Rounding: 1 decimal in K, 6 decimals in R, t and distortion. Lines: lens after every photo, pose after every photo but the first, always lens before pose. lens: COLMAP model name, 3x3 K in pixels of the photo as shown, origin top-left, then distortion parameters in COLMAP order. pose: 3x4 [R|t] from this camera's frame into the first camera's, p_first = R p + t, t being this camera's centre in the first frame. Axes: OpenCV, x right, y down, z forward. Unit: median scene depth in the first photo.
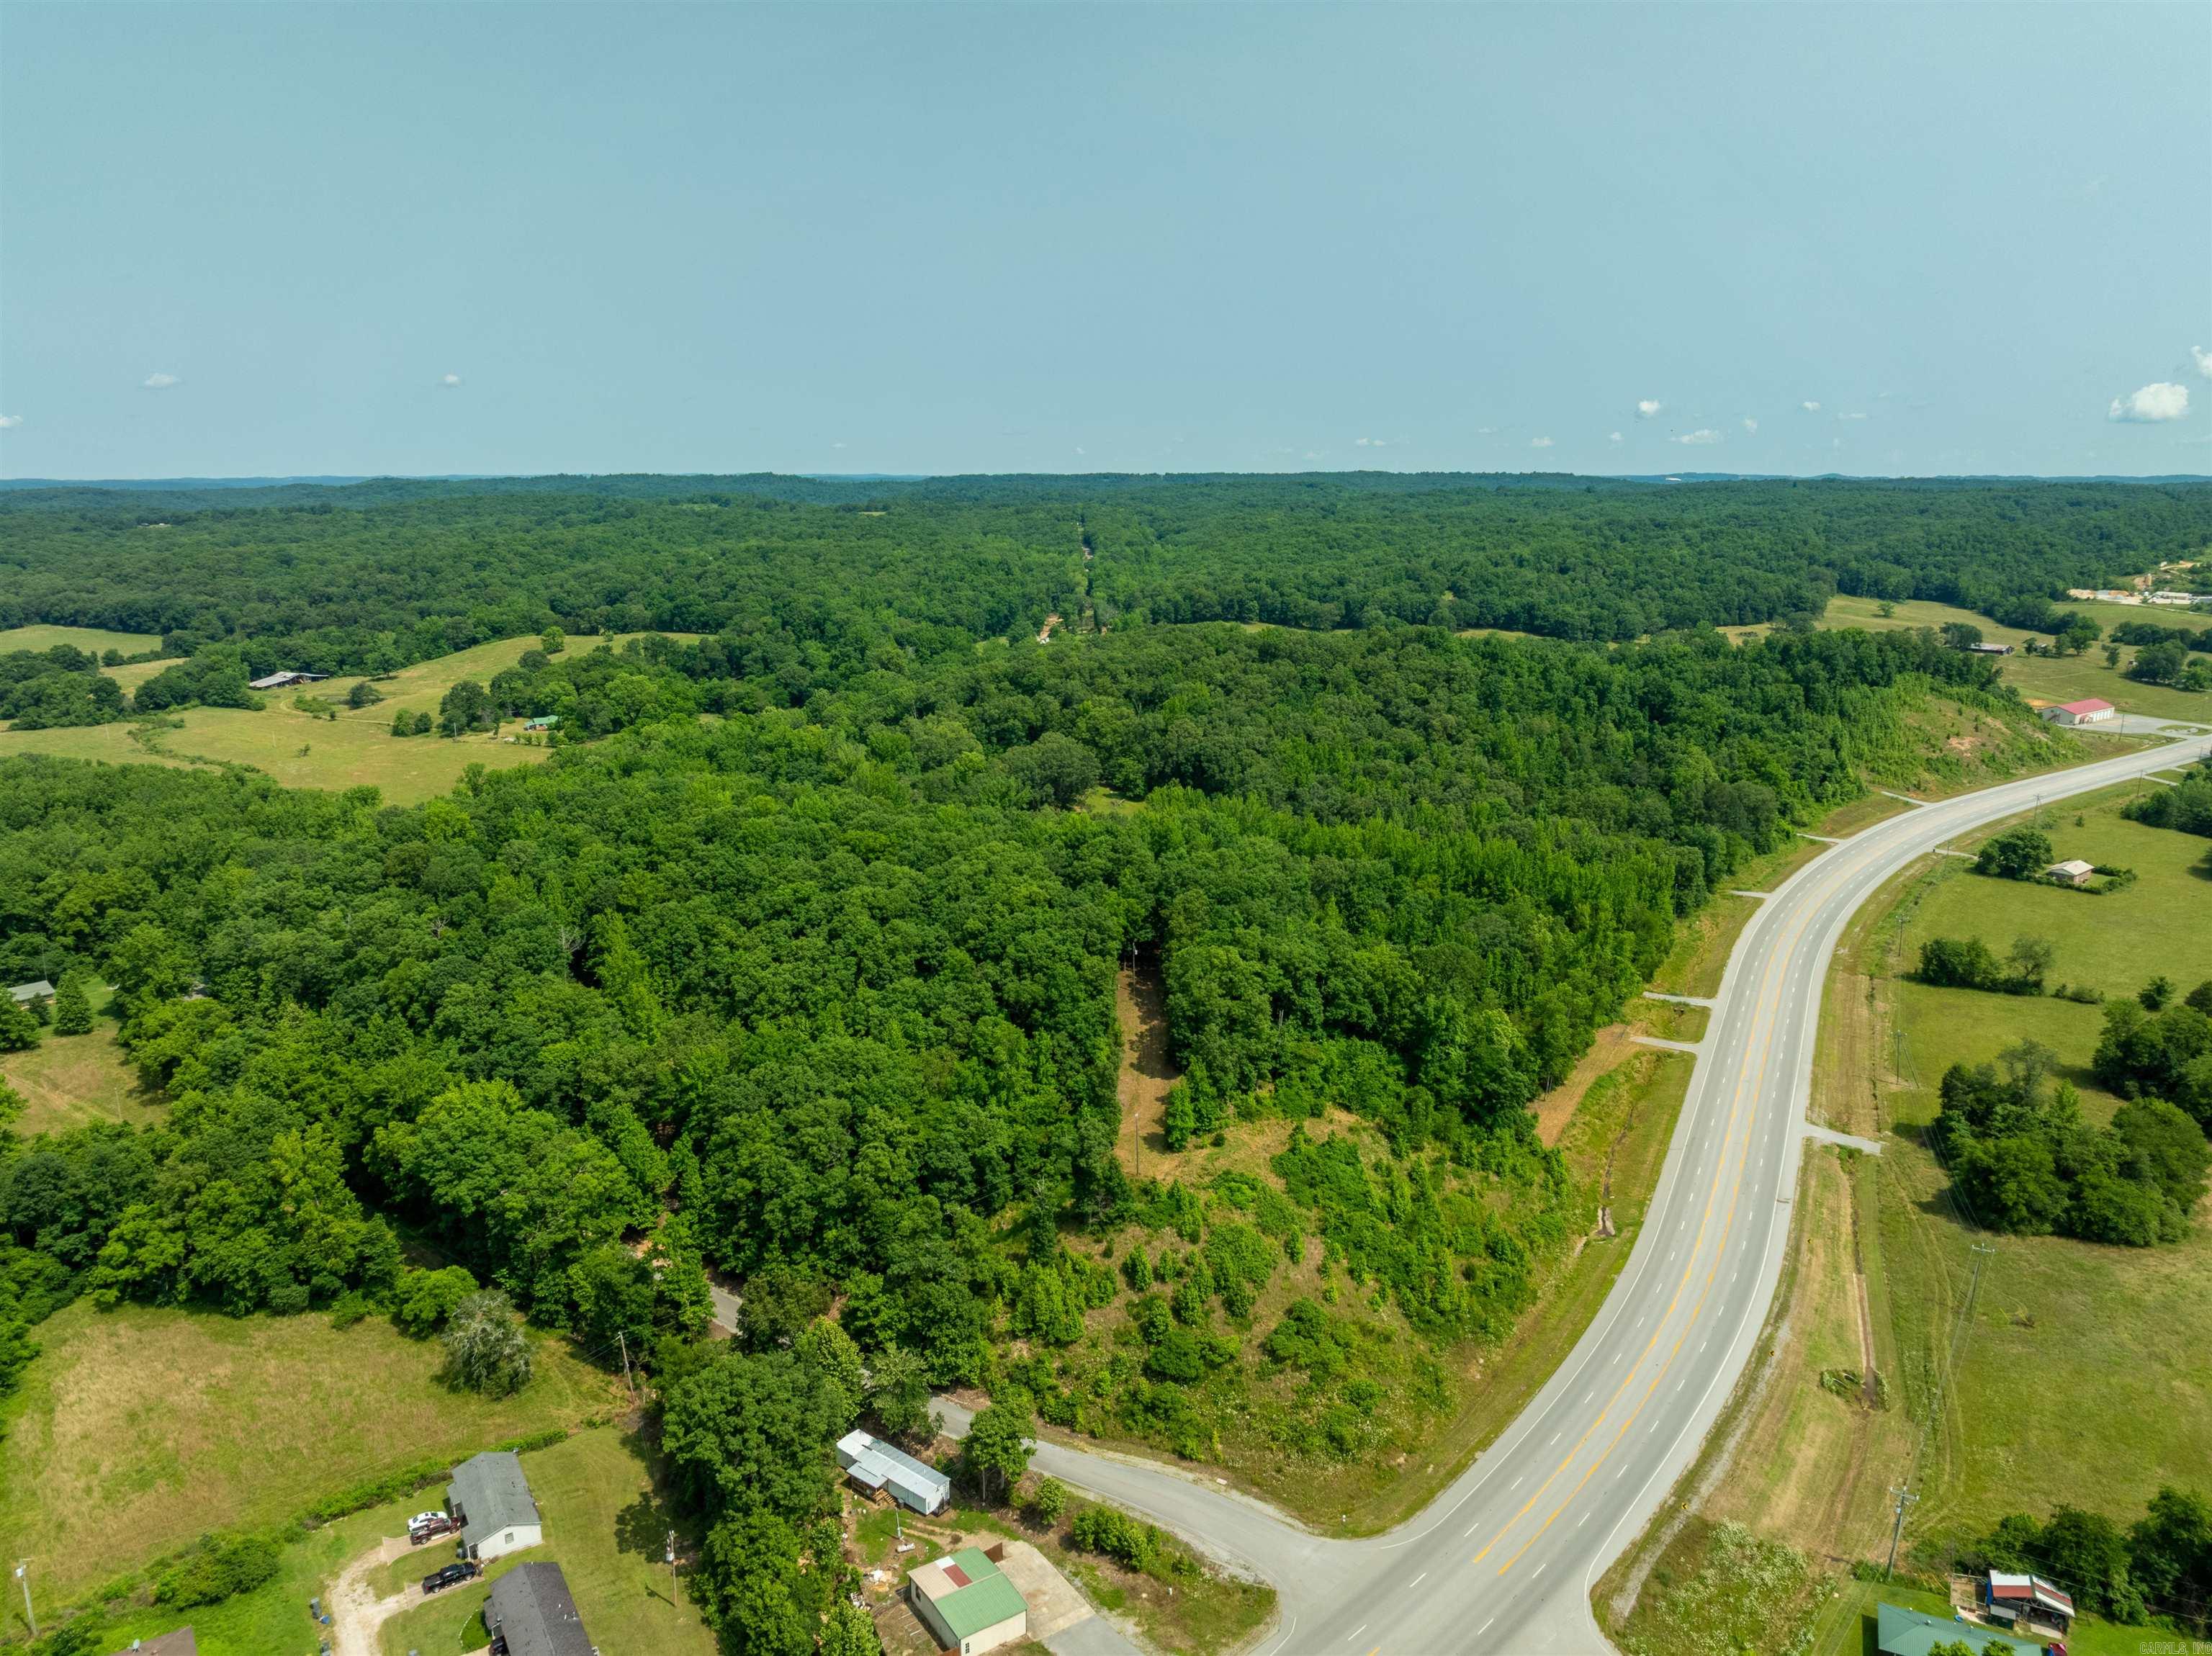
lens RADIAL K [[1565.9, 0, 1103.1], [0, 1565.9, 821.8], [0, 0, 1]] dist [-0.037329, 0.017667]
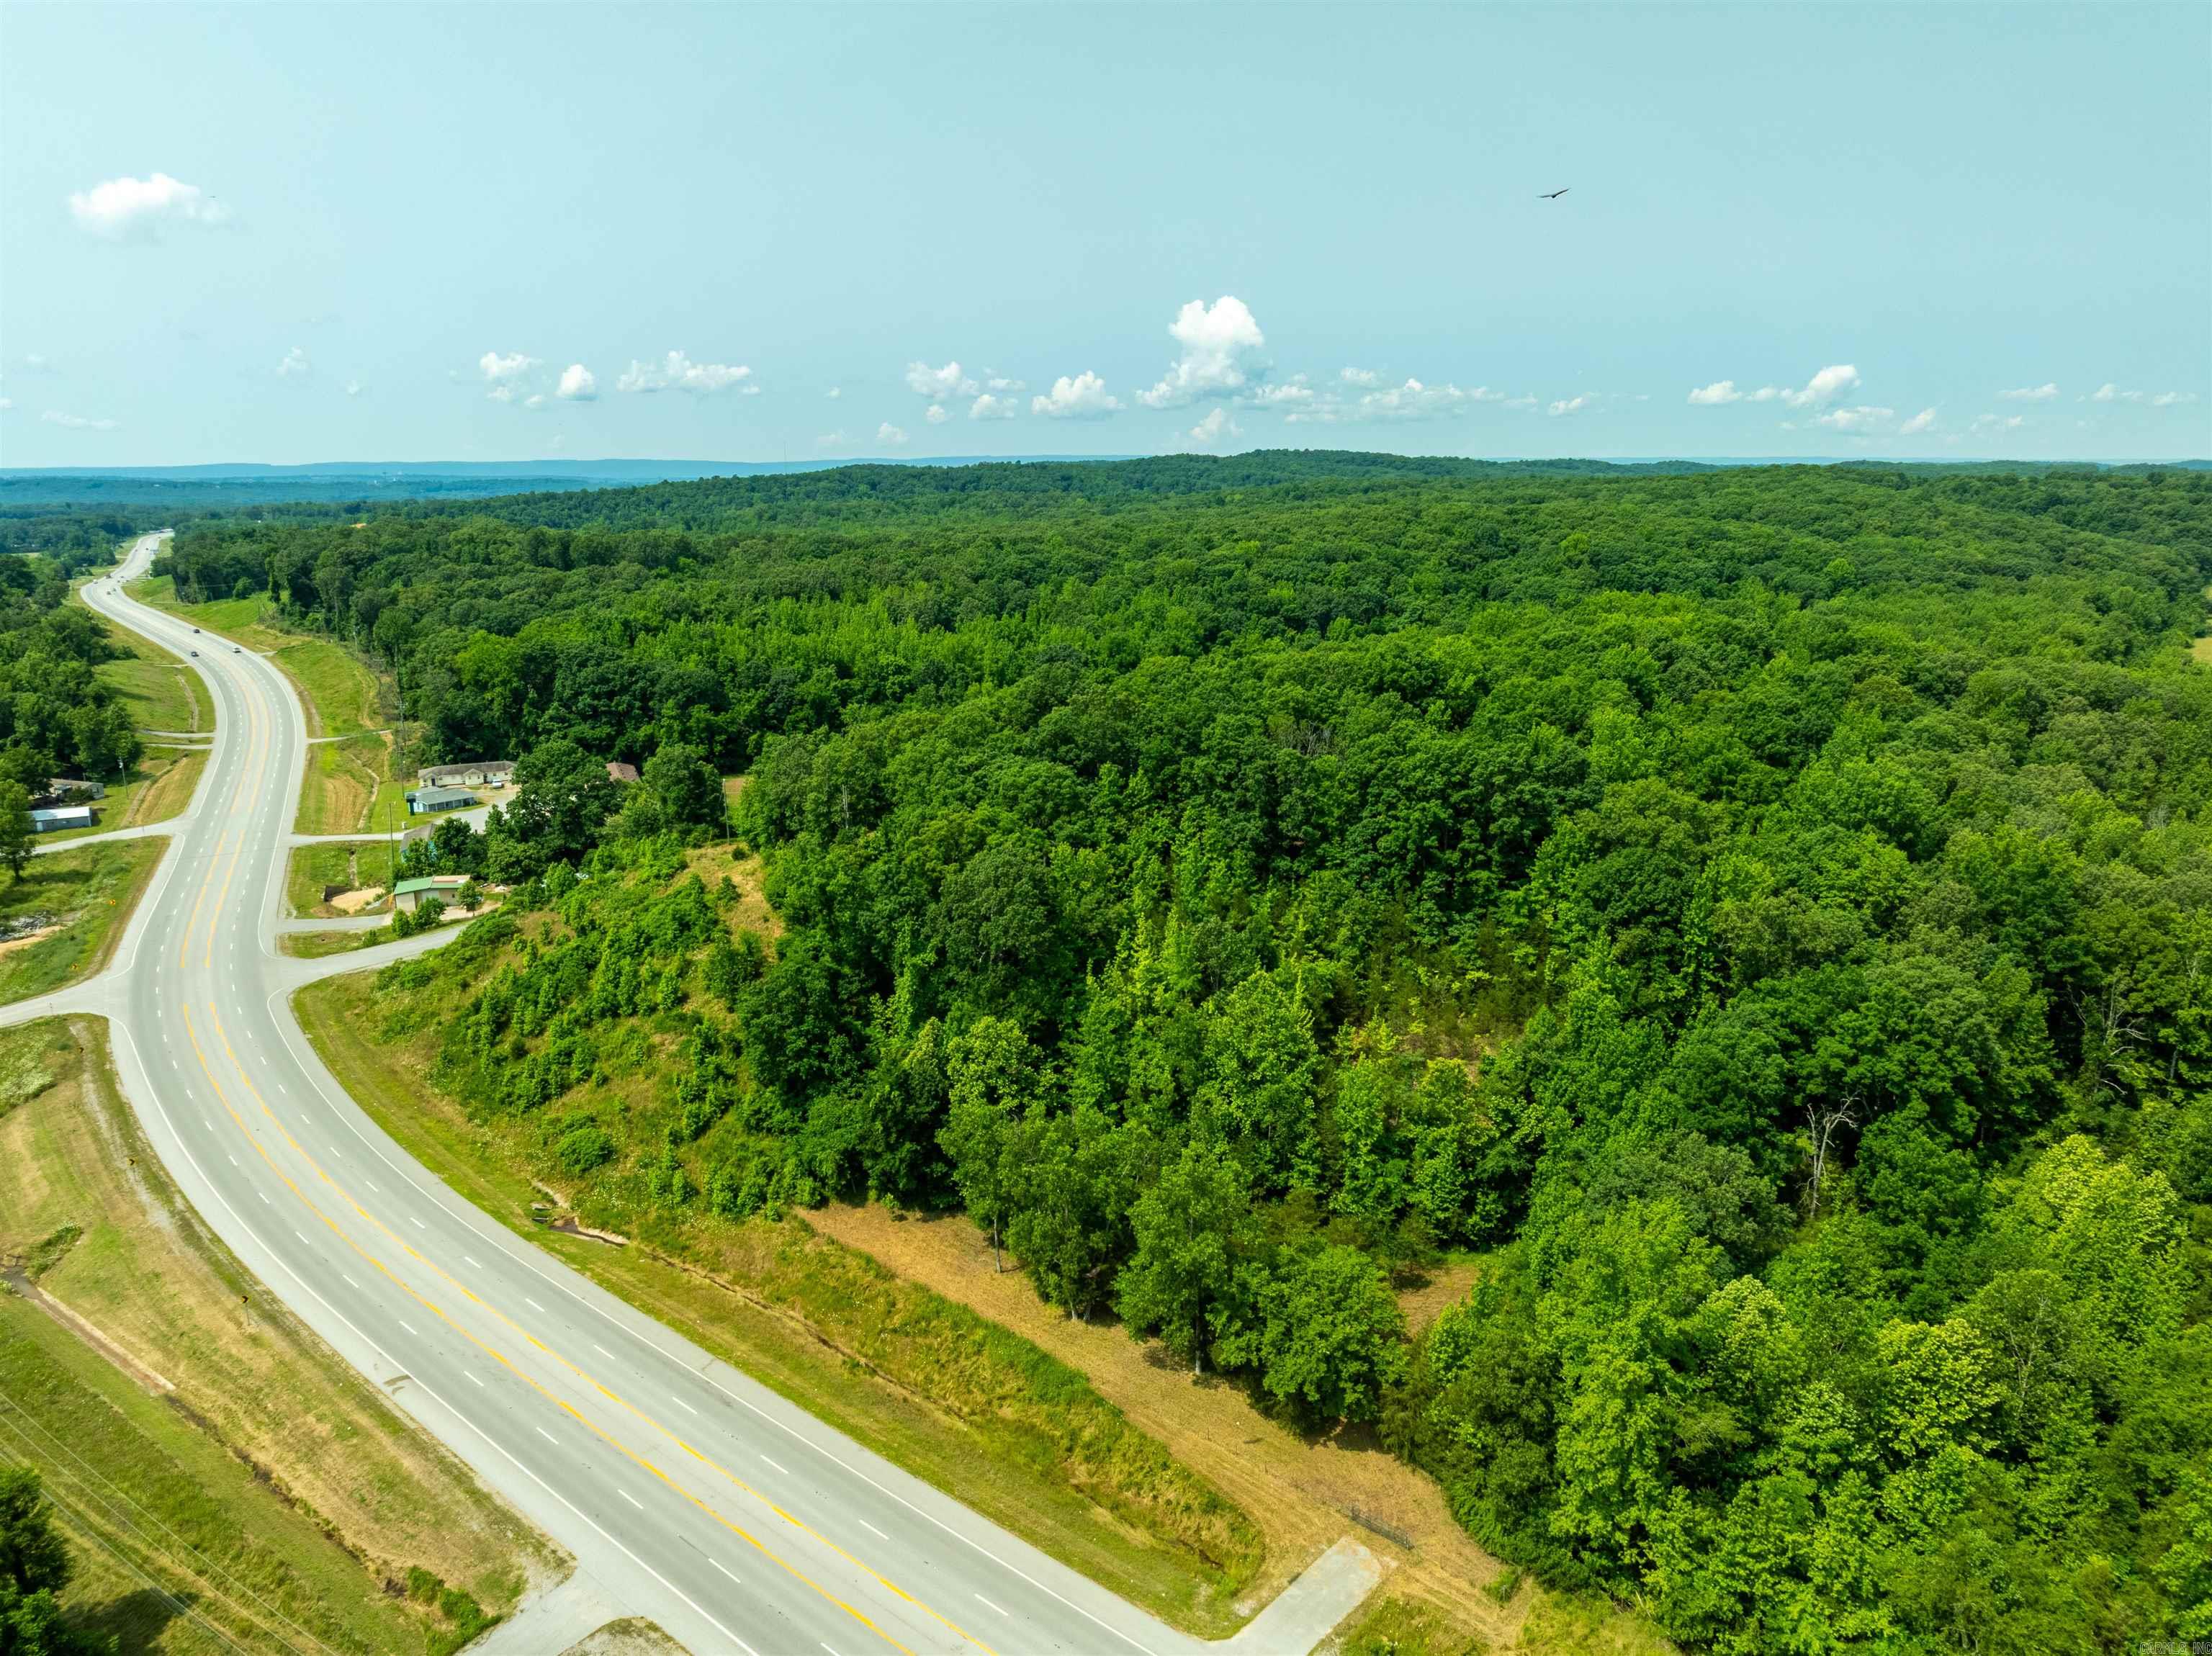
lens RADIAL K [[1565.9, 0, 1095.1], [0, 1565.9, 828.7], [0, 0, 1]] dist [-0.037329, 0.017667]
pose [[-0.256750, 0.219670, -0.941183, 0.784074], [-0.209343, 0.938068, 0.276051, -0.093769], [0.943533, 0.267906, -0.194862, 1.230241]]
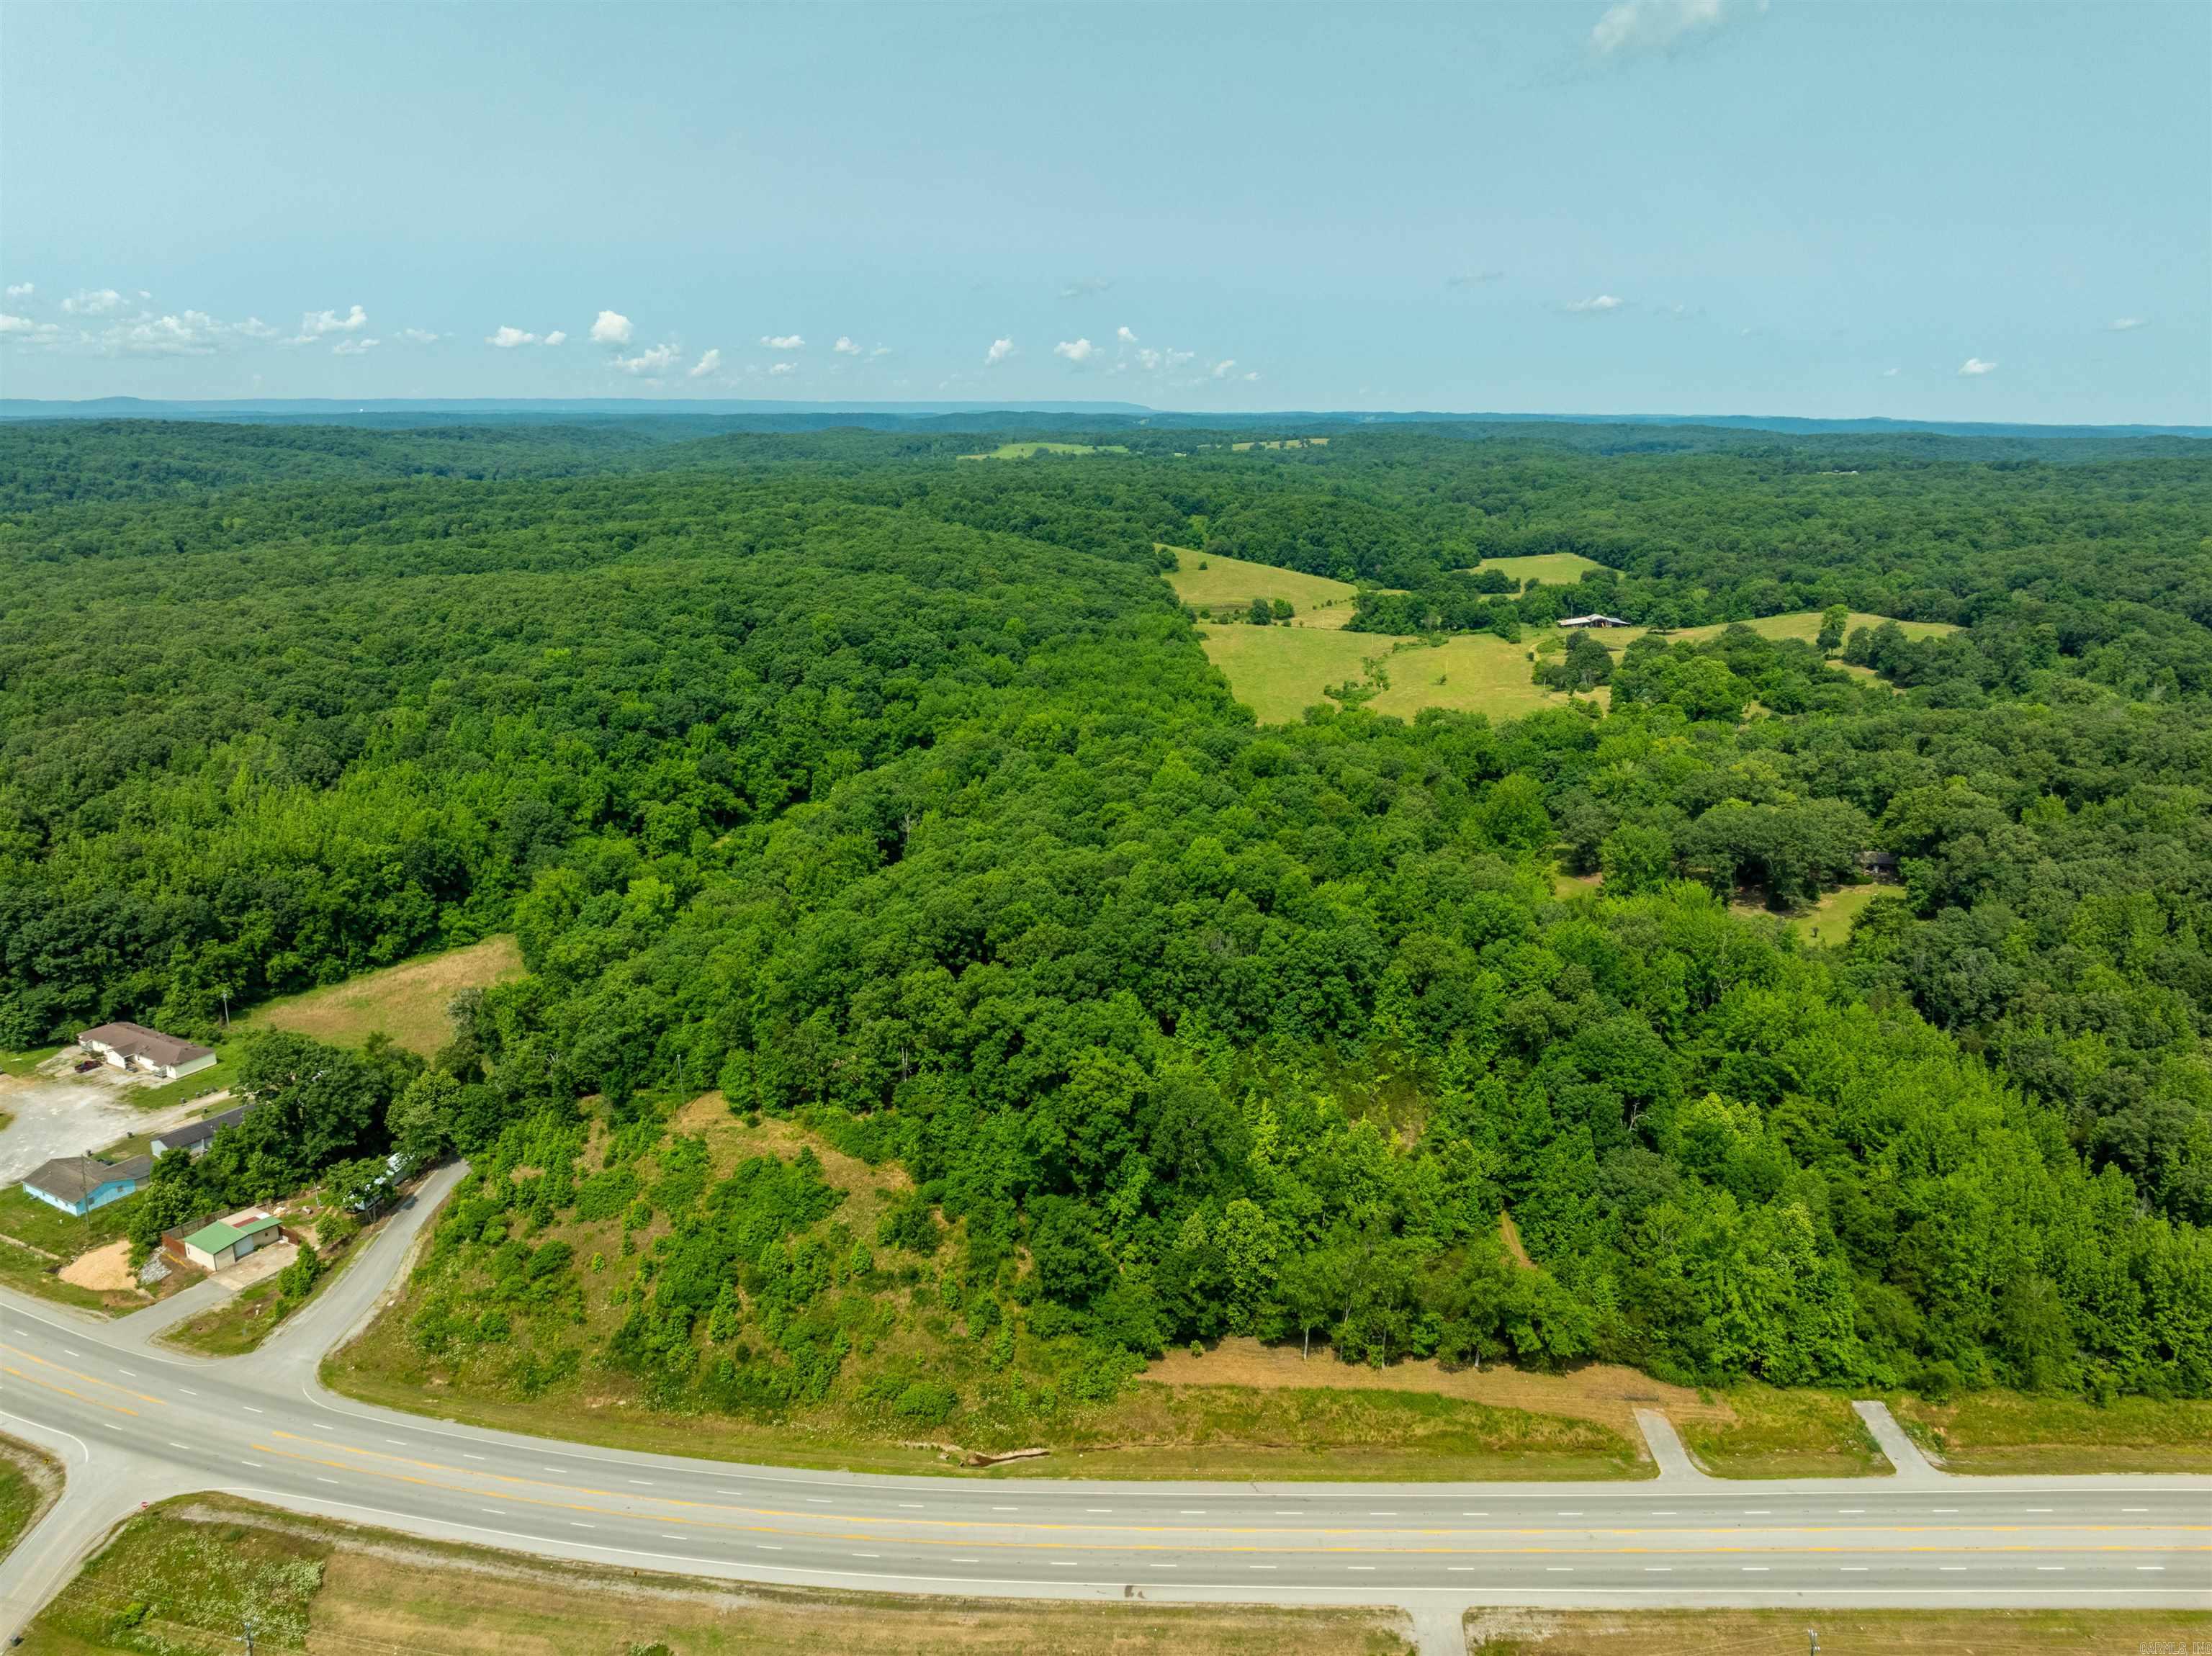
lens RADIAL K [[1565.9, 0, 1095.9], [0, 1565.9, 825.3], [0, 0, 1]] dist [-0.037329, 0.017667]
pose [[0.435426, 0.236440, -0.868620, 0.920676], [-0.205073, 0.965575, 0.160031, -0.177478], [0.876555, 0.108449, 0.468924, 0.623682]]
